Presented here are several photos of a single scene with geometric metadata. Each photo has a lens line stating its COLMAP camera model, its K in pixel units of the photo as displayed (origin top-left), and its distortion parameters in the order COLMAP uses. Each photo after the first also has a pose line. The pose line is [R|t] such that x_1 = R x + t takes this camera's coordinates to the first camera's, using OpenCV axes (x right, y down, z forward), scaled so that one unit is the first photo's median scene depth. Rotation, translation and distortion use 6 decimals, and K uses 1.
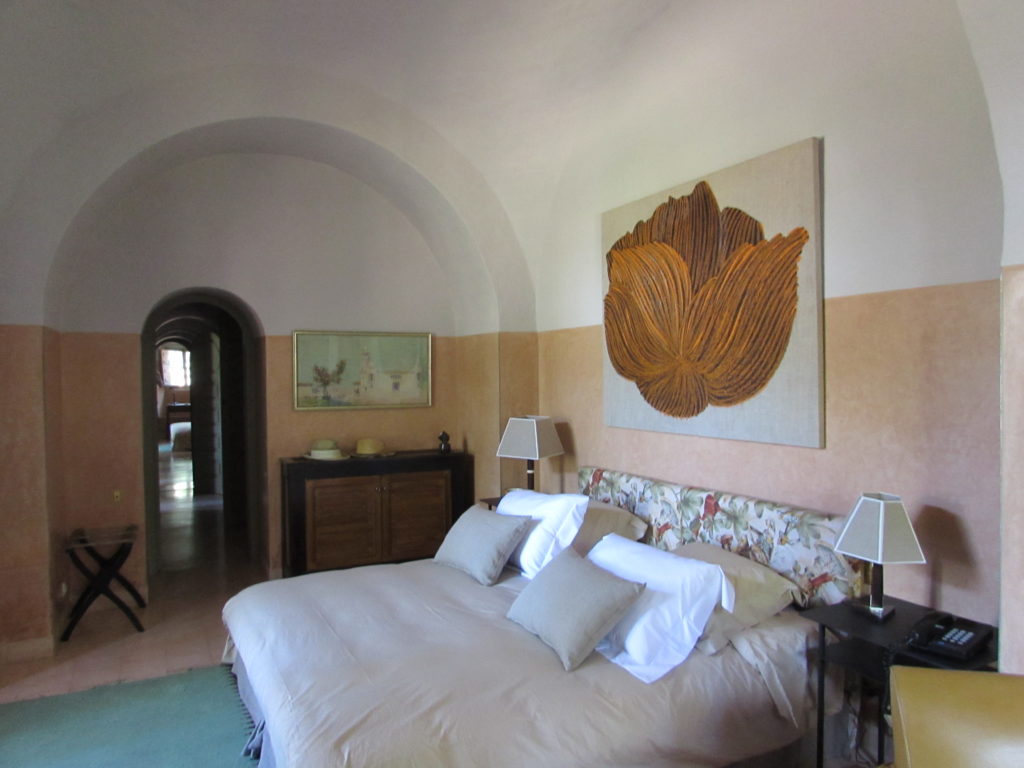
lens RADIAL K [[719.8, 0, 510.9], [0, 719.8, 385.3], [0, 0, 1]] dist [-0.042408, 0.015407]
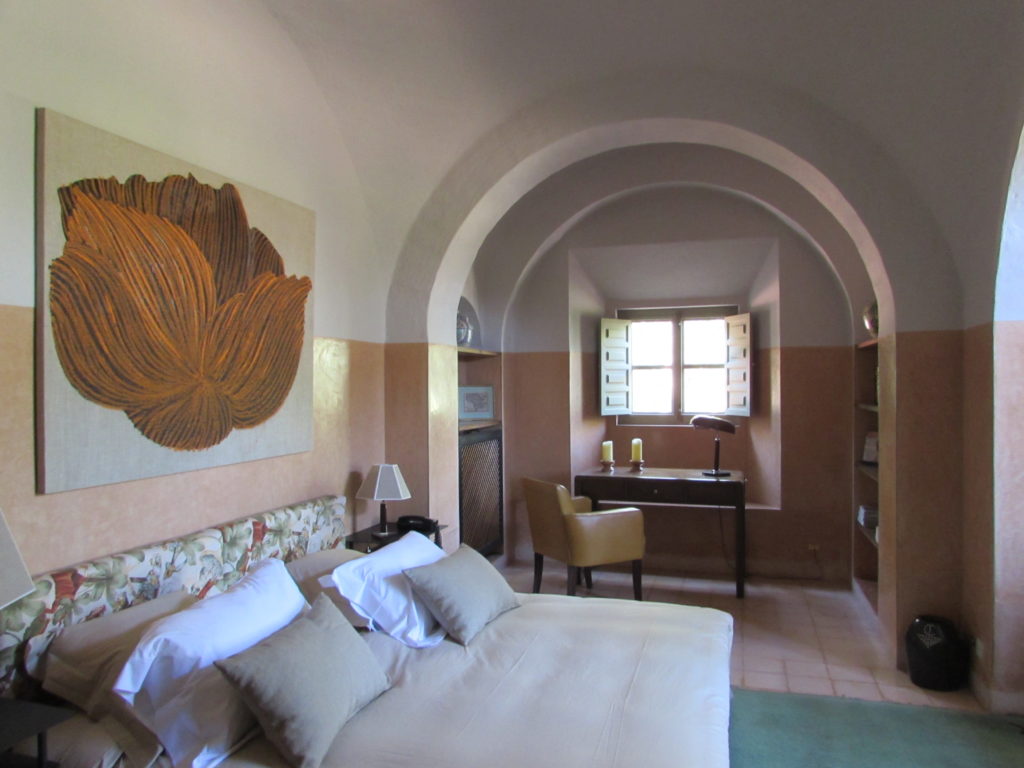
lens RADIAL K [[719.8, 0, 510.9], [0, 719.8, 385.3], [0, 0, 1]] dist [-0.042408, 0.015407]
pose [[-0.712422, 0.007334, 0.701713, -0.617852], [0.021458, 0.999705, 0.011337, -0.031177], [-0.701424, 0.023134, -0.712369, 1.394894]]
